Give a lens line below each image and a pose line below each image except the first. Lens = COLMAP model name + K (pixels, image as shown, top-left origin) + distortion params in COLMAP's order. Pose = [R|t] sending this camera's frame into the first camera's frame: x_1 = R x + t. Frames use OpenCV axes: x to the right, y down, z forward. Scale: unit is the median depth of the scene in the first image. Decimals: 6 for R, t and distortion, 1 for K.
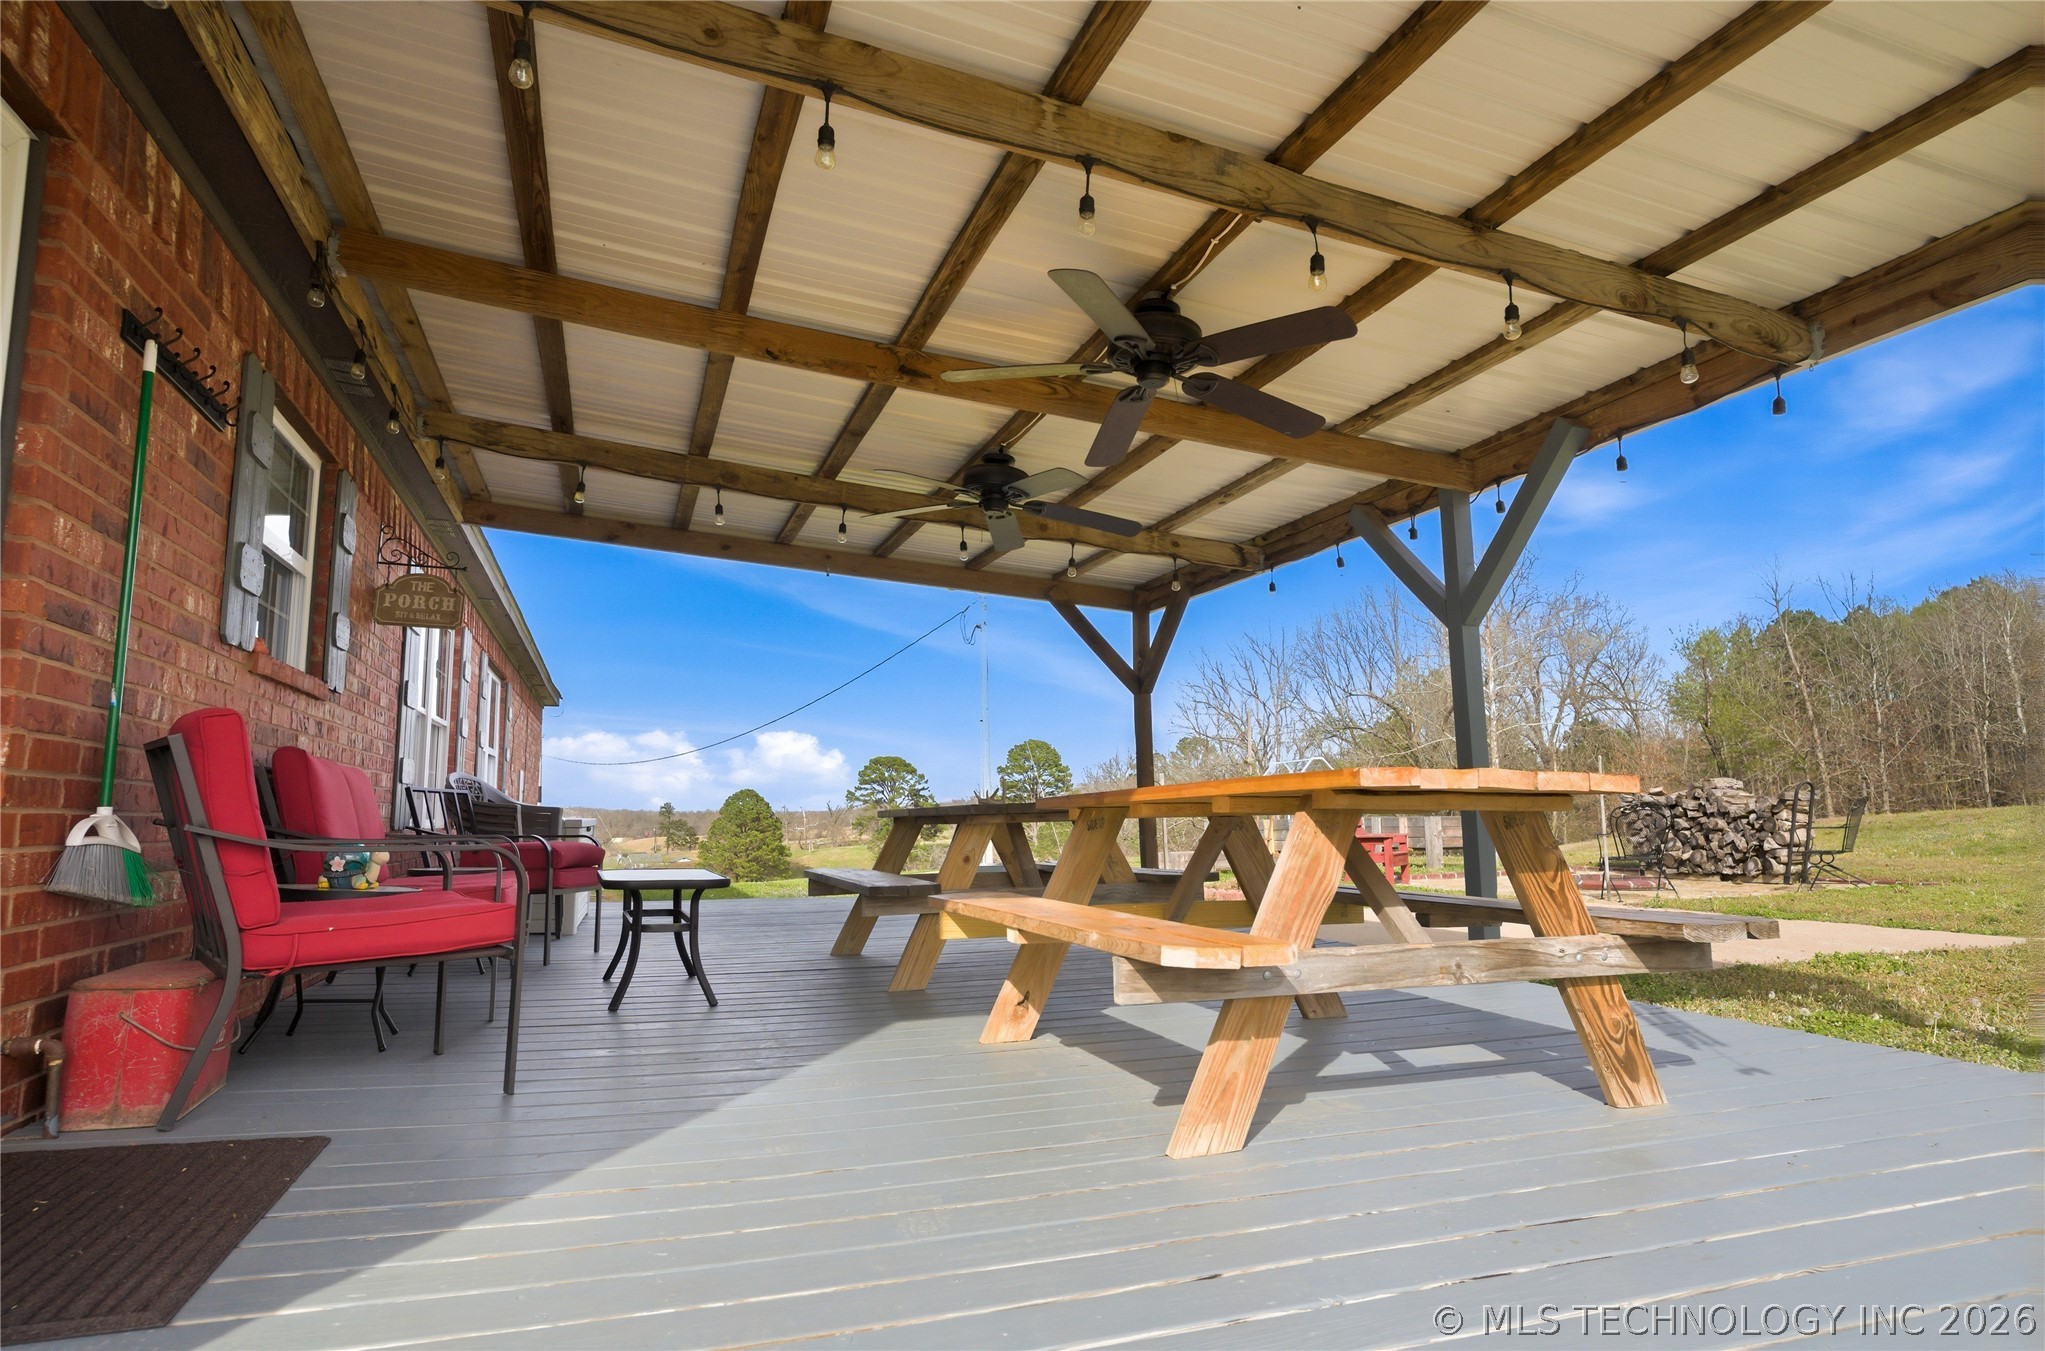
lens RADIAL K [[1131.5, 0, 1018.3], [0, 1131.5, 665.0], [0, 0, 1]] dist [-0.036058, 0.023841]
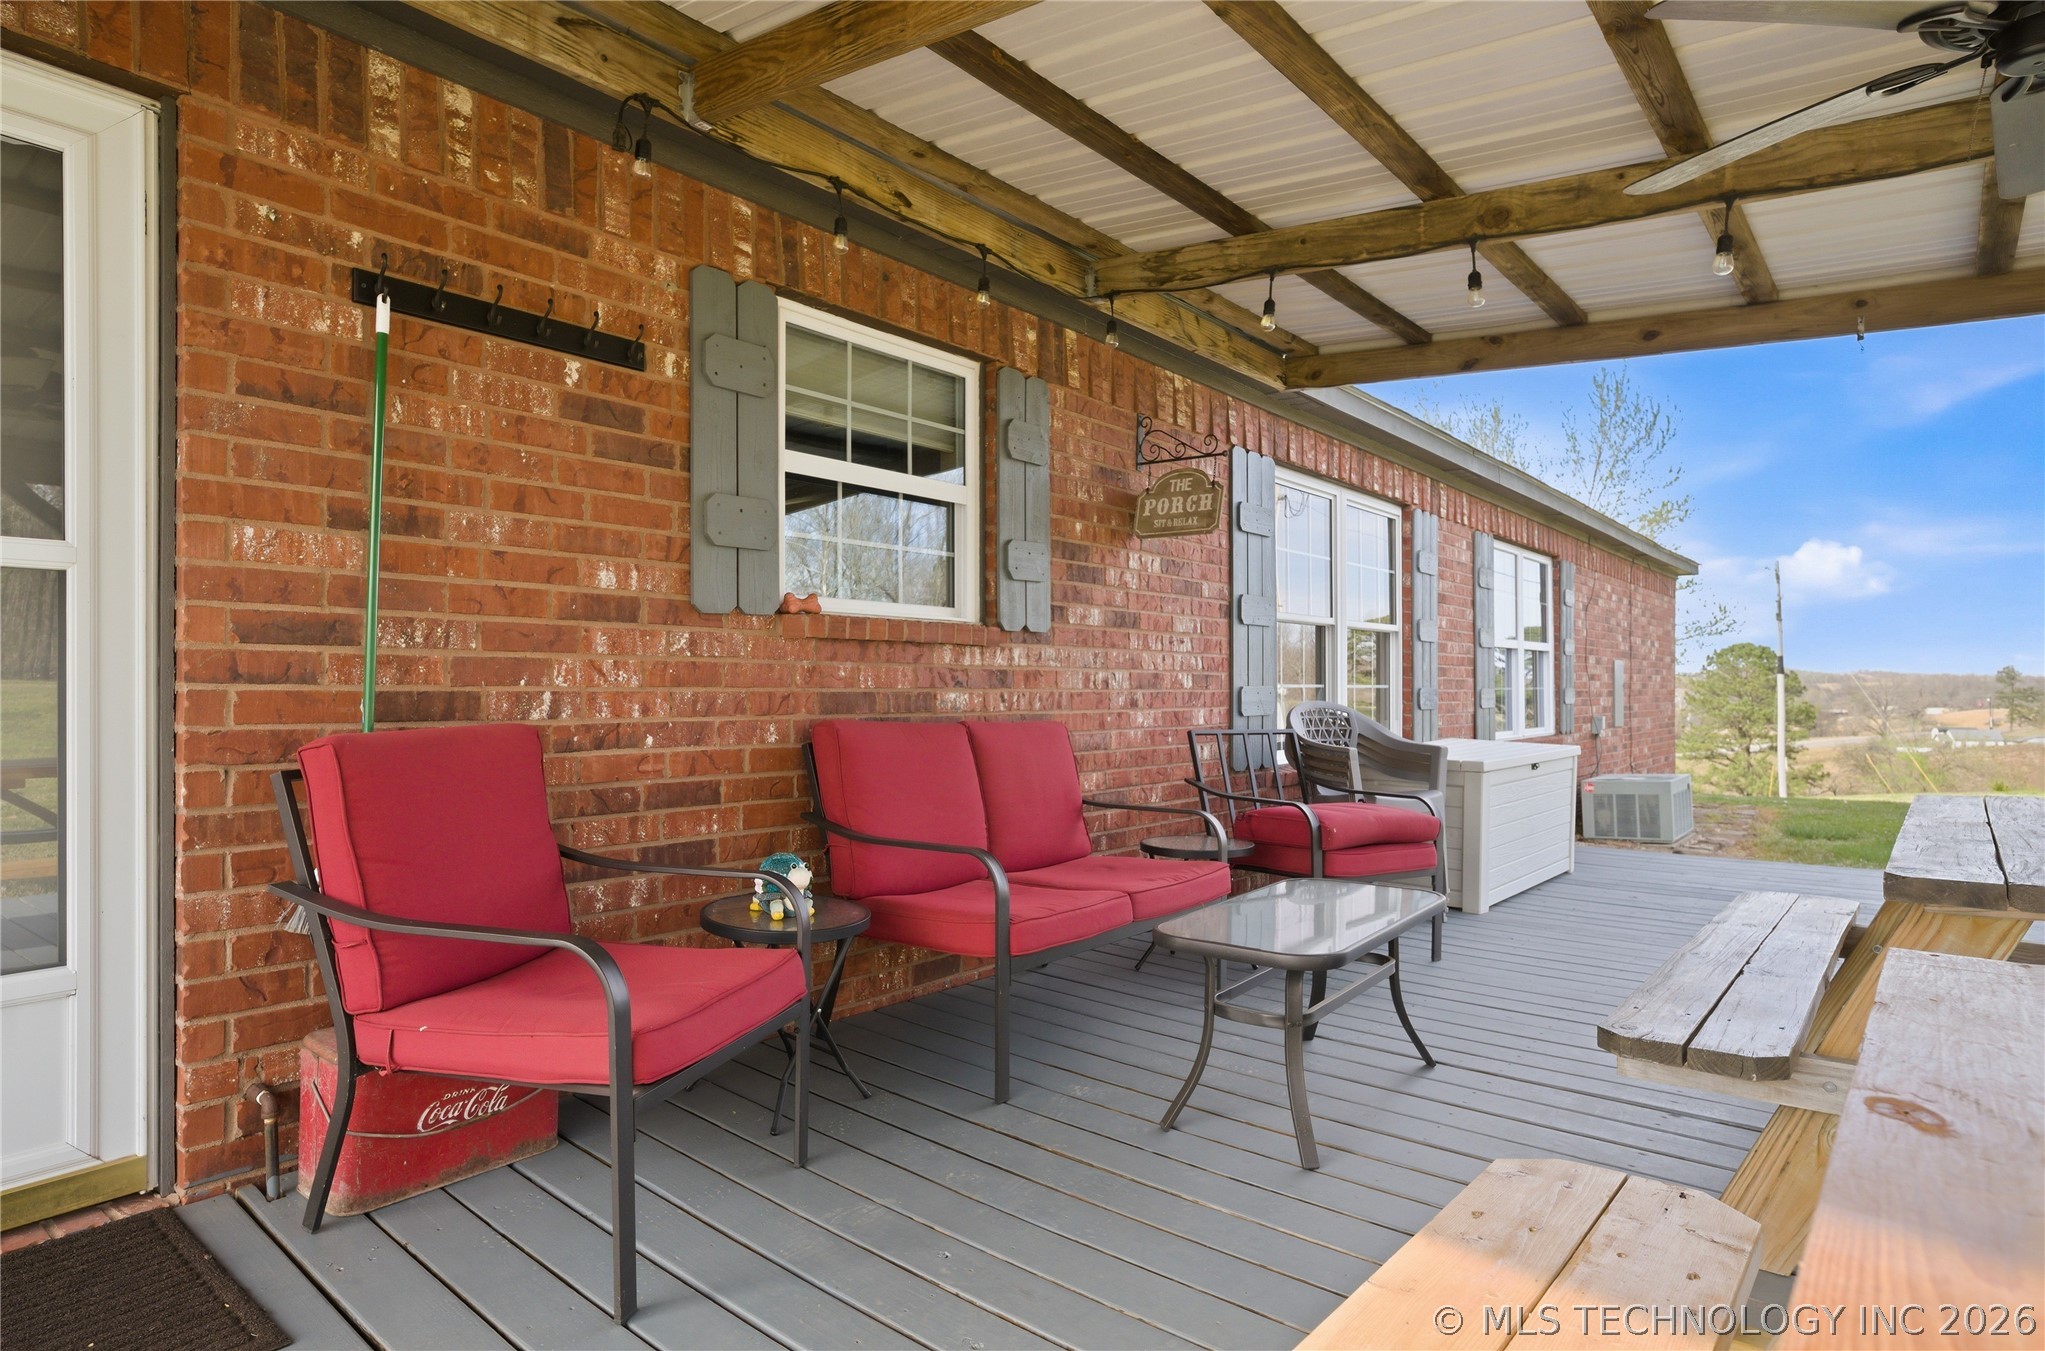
lens RADIAL K [[1148.5, 0, 1016.6], [0, 1148.5, 684.9], [0, 0, 1]] dist [-0.021442, 0.001027]
pose [[0.520347, 0.001362, -0.853954, 0.049783], [0.114451, 0.990866, 0.071319, 0.000098], [0.846250, -0.134847, 0.515438, 0.202243]]
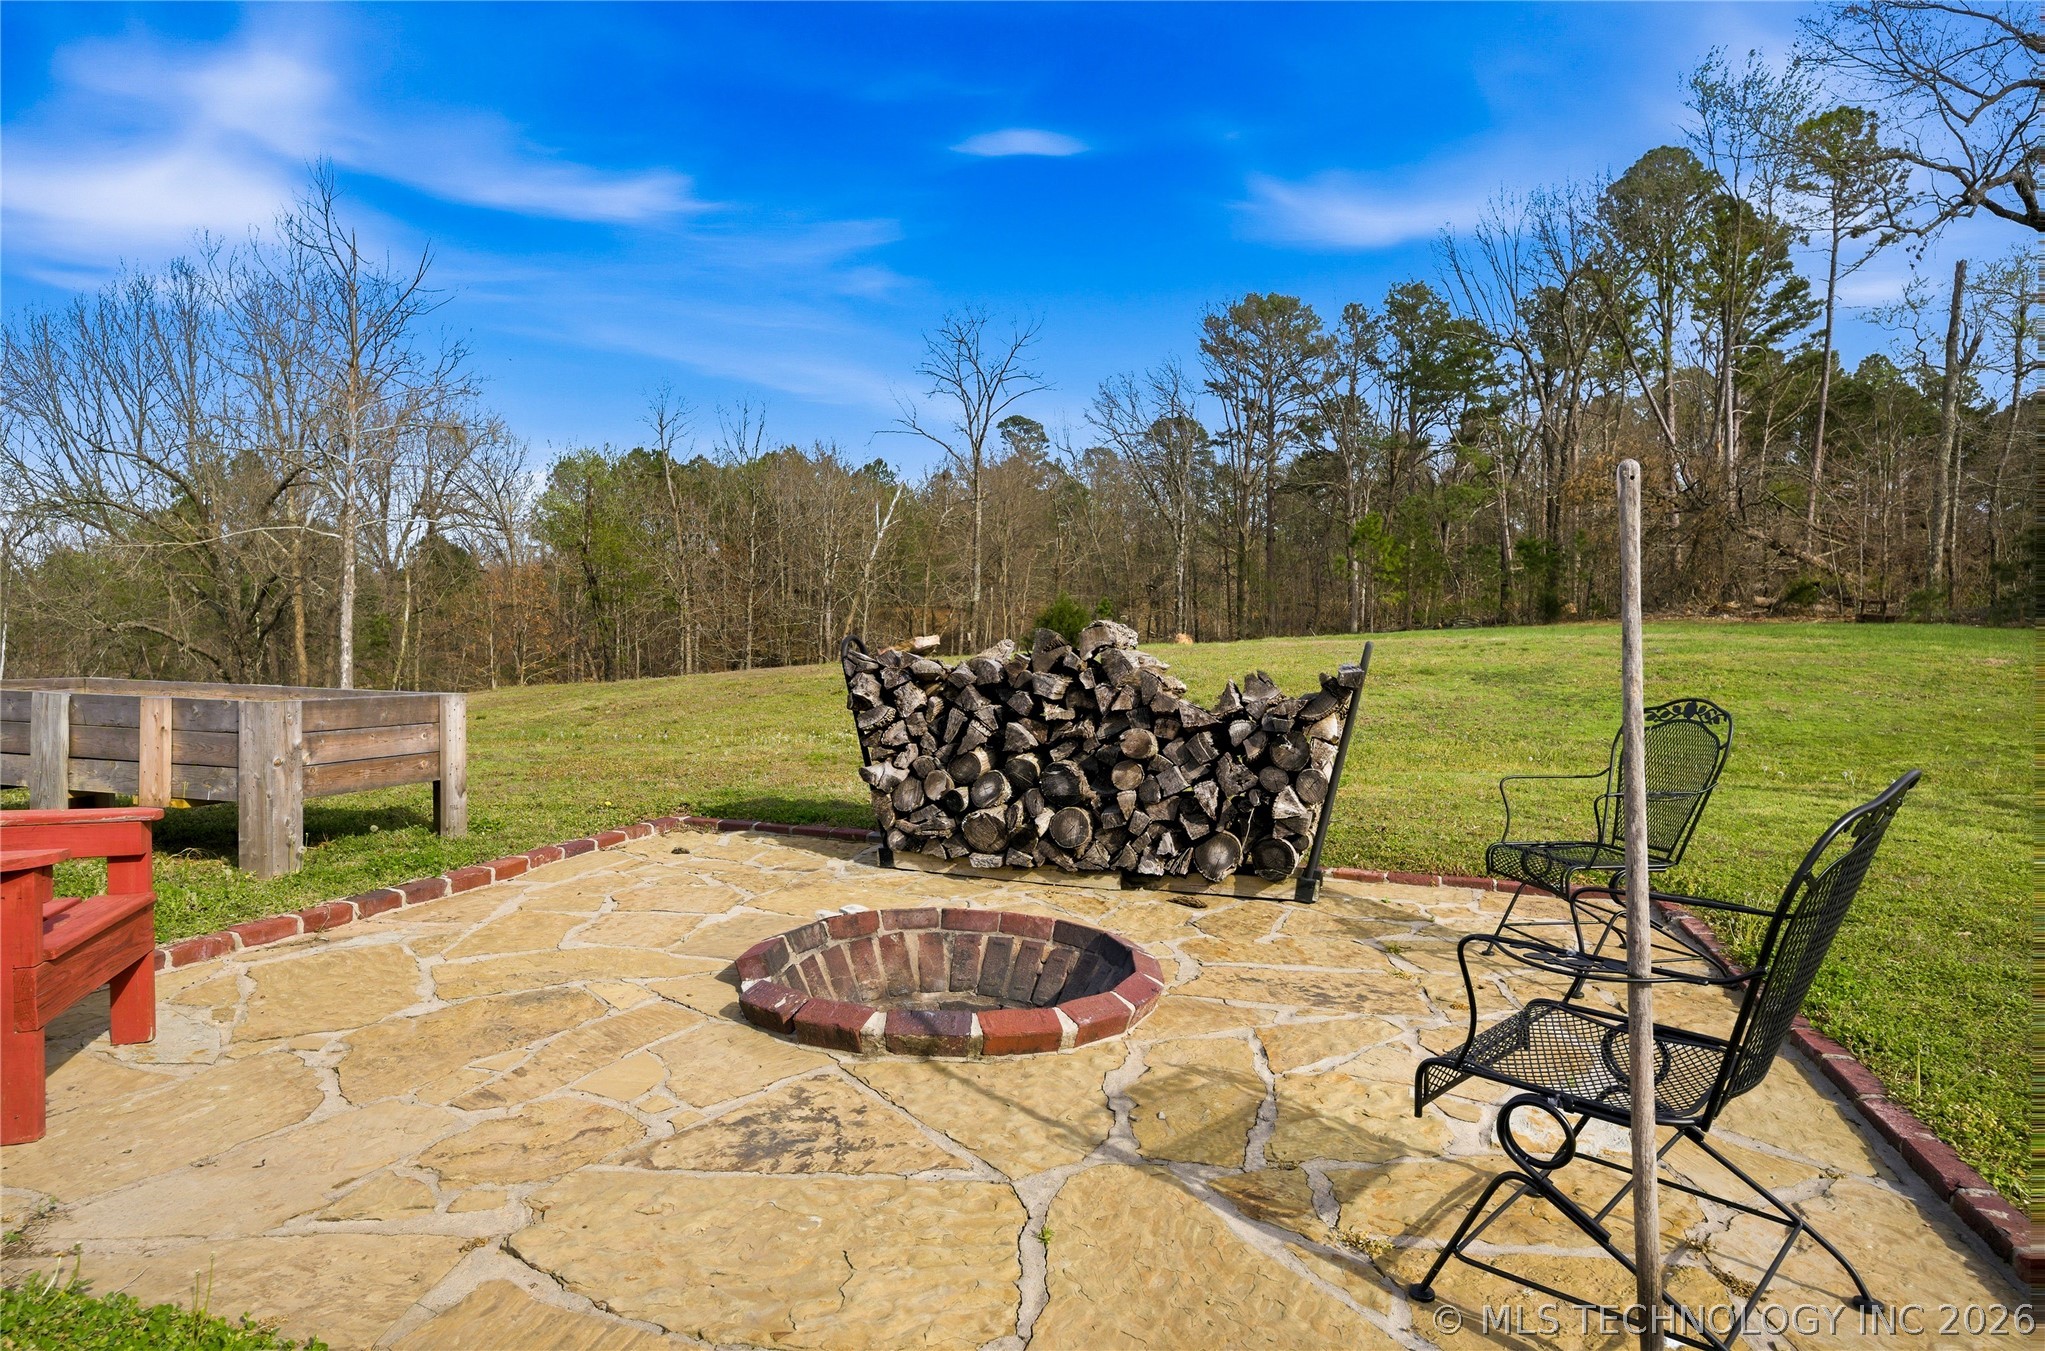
lens RADIAL K [[1131.5, 0, 1018.3], [0, 1131.5, 665.0], [0, 0, 1]] dist [-0.036058, 0.023841]
pose [[0.569748, 0.008972, 0.821770, 0.302366], [-0.136658, 0.987053, 0.083971, 0.093551], [-0.810377, -0.160144, 0.563598, 0.856925]]
